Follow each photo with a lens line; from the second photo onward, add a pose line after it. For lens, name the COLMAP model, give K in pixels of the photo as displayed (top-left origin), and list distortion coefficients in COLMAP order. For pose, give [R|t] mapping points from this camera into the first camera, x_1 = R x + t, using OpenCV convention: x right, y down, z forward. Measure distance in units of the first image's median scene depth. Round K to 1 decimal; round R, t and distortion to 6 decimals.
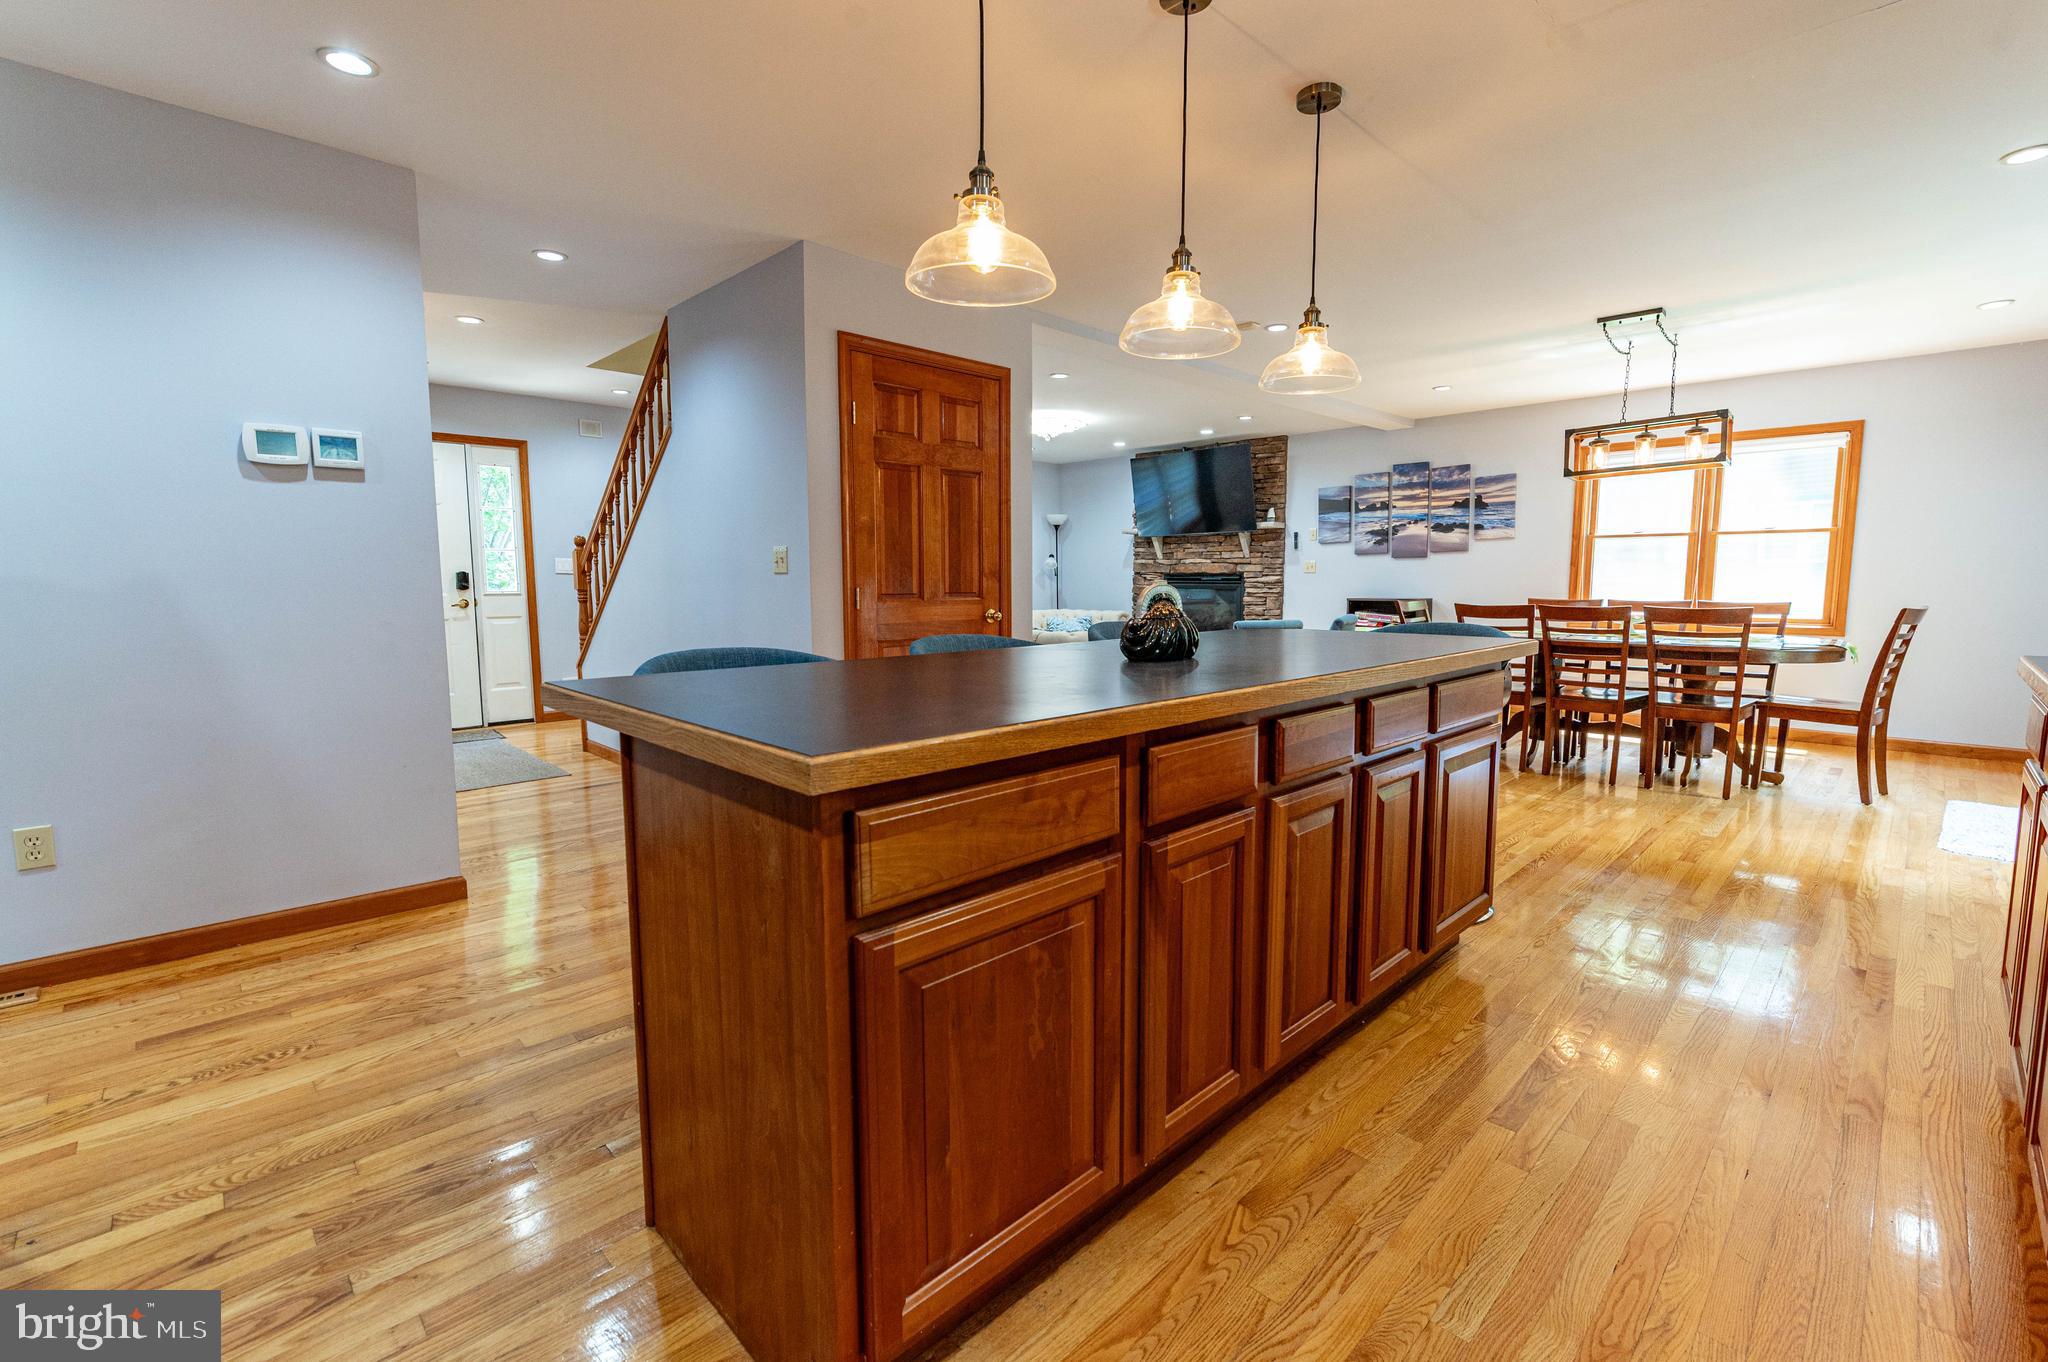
lens RADIAL K [[873.8, 0, 1016.2], [0, 873.8, 666.0], [0, 0, 1]] dist [-0.001935, -0.000198]
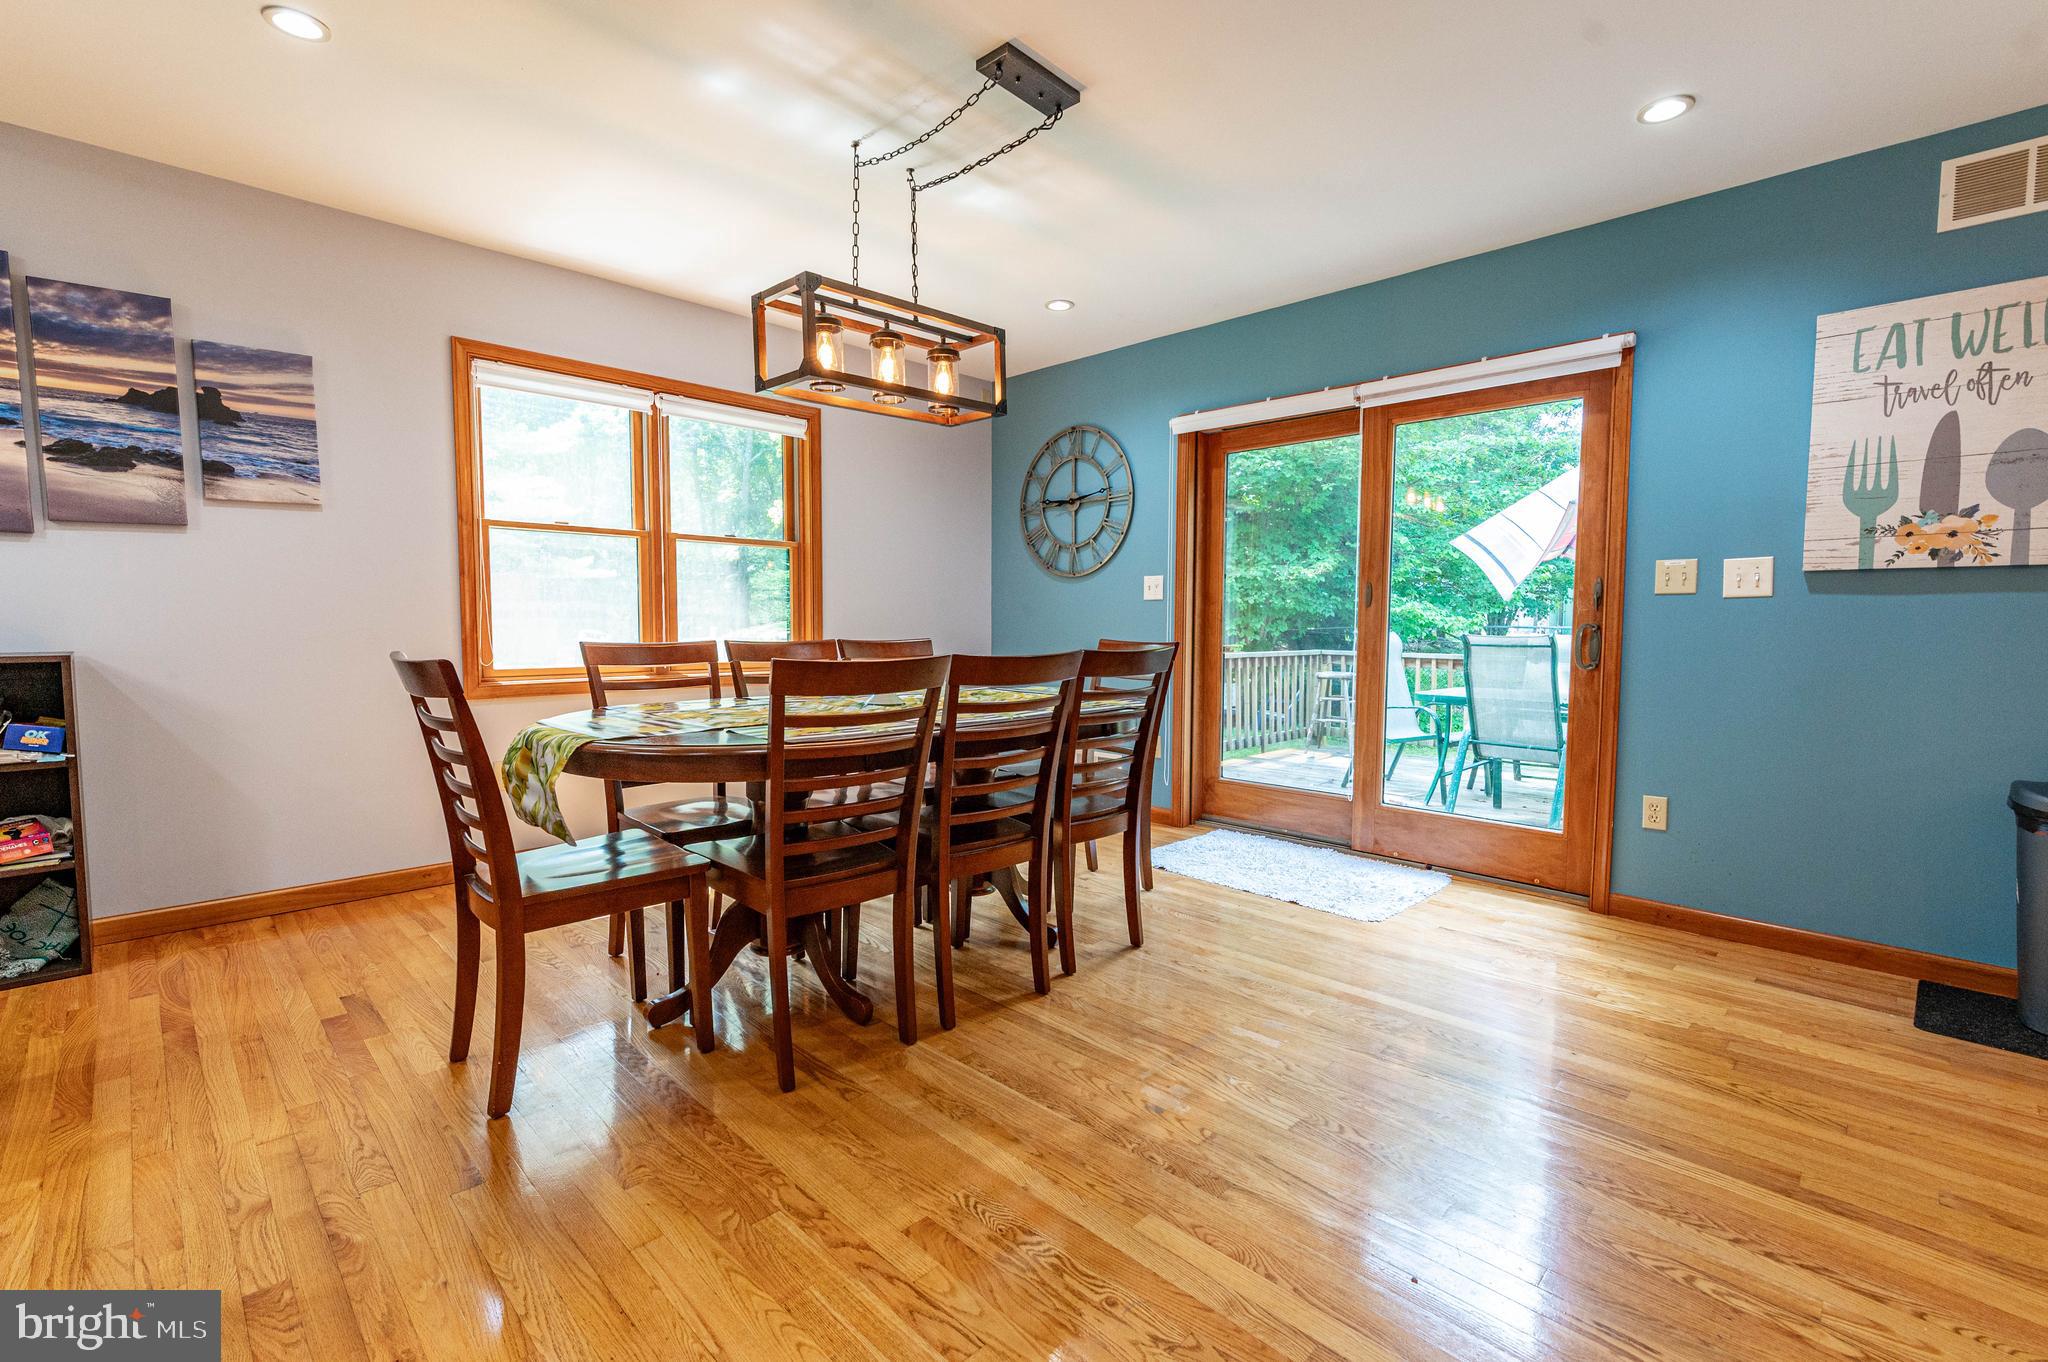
lens RADIAL K [[896.2, 0, 1029.8], [0, 896.2, 672.9], [0, 0, 1]] dist [0.007407, -0.001026]
pose [[-0.019474, -0.061299, 0.997929, 0.104732], [0.093437, 0.993639, 0.062858, -0.056797], [-0.995435, 0.094468, -0.013623, 0.636160]]
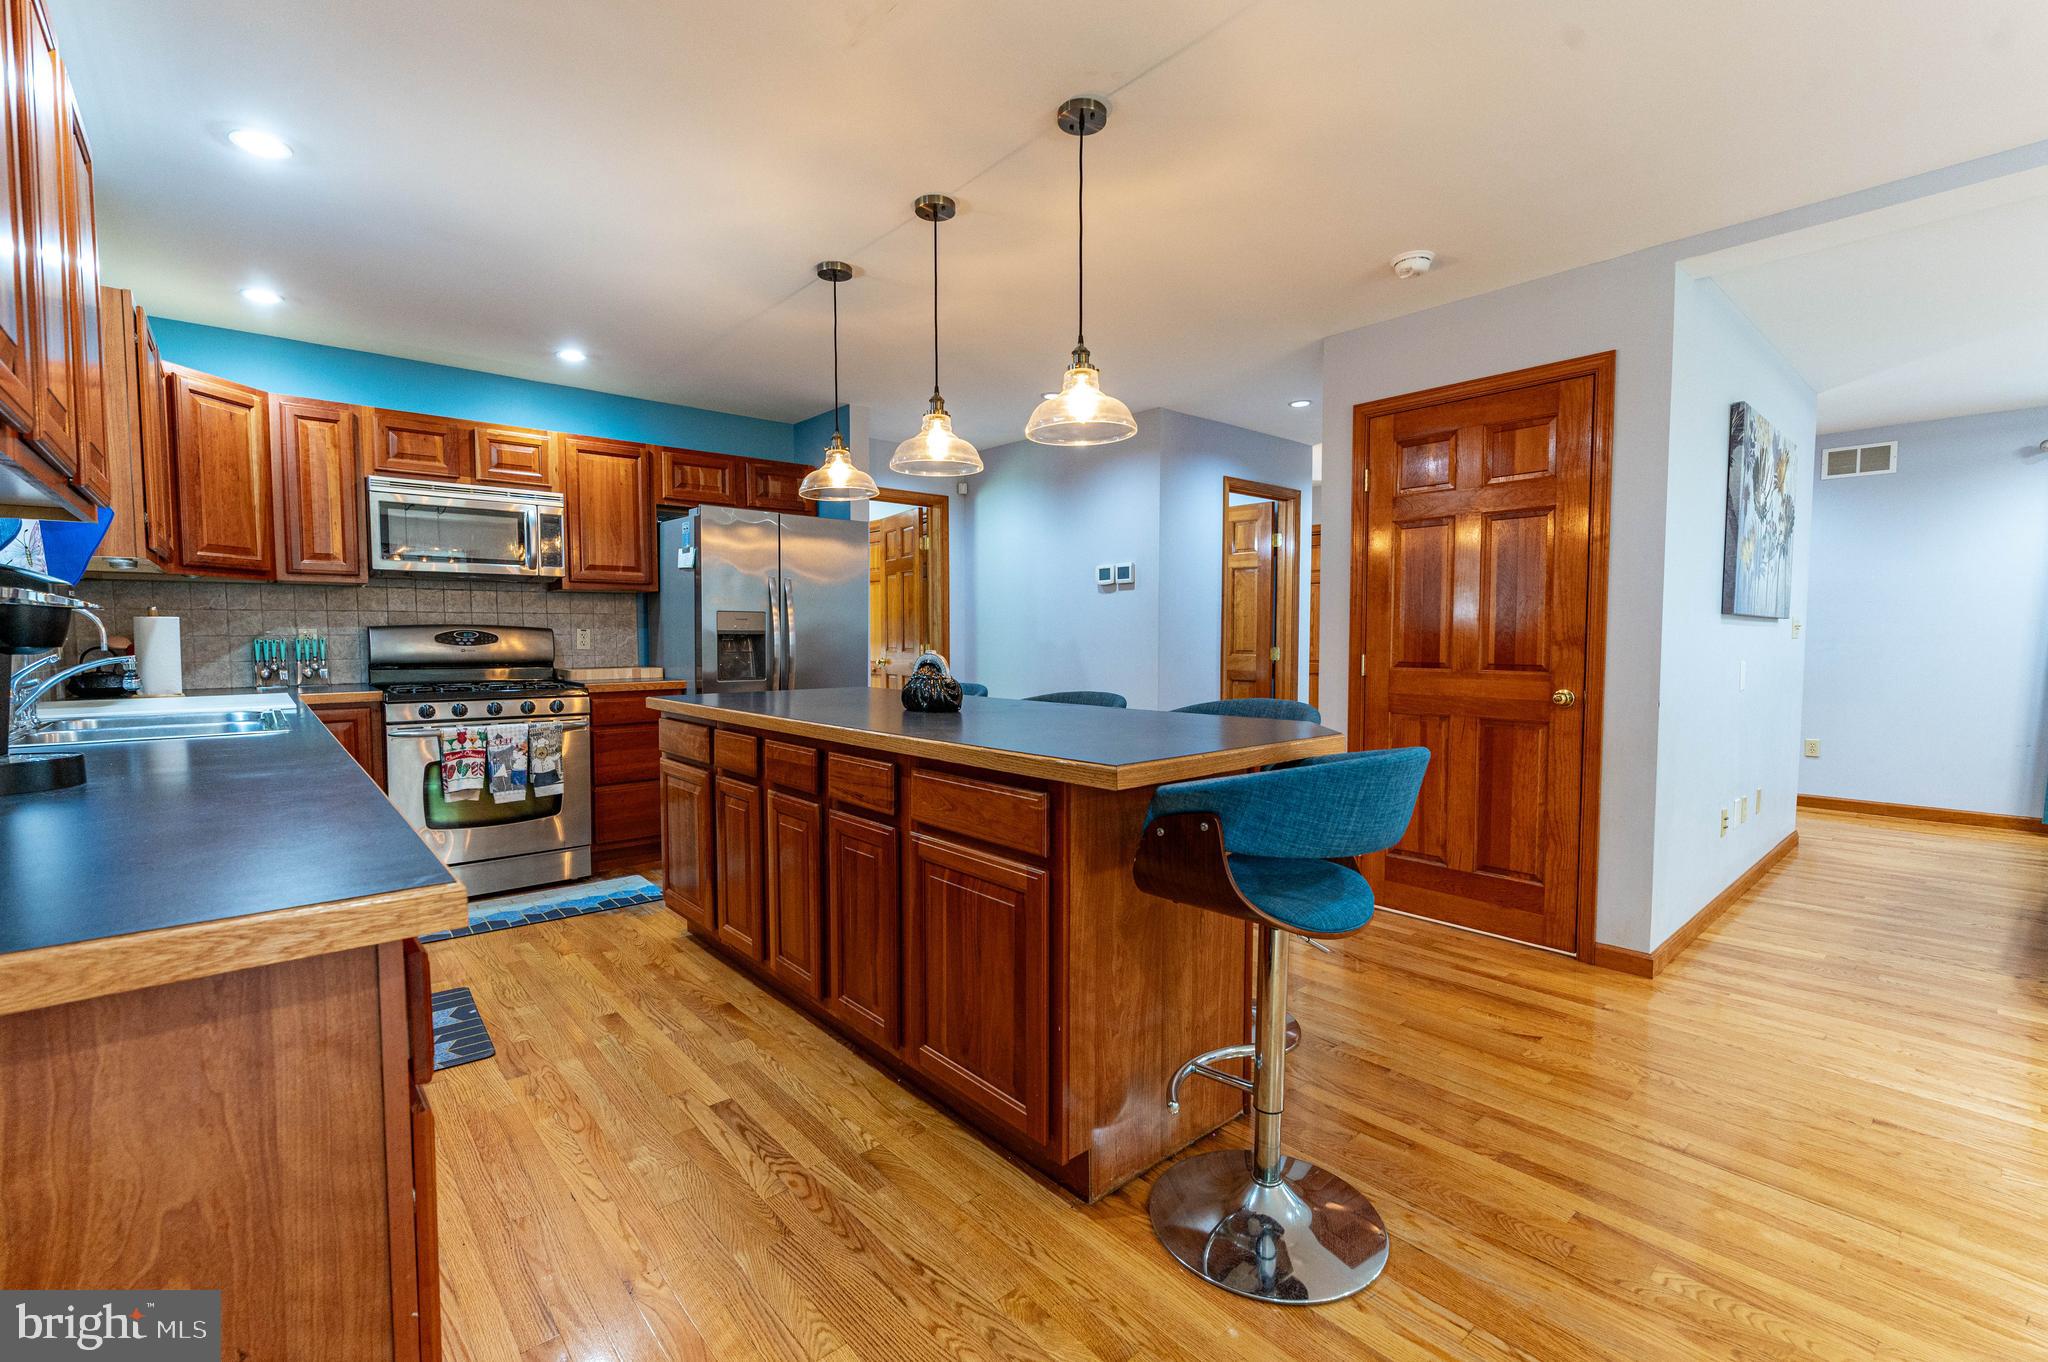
lens RADIAL K [[893.5, 0, 995.7], [0, 893.5, 681.9], [0, 0, 1]] dist [0.001056, -0.000018]
pose [[-0.075527, 0.054387, -0.995659, 0.438756], [-0.096717, 0.993404, 0.061600, -0.041231], [0.992442, 0.100949, -0.069769, 0.333255]]
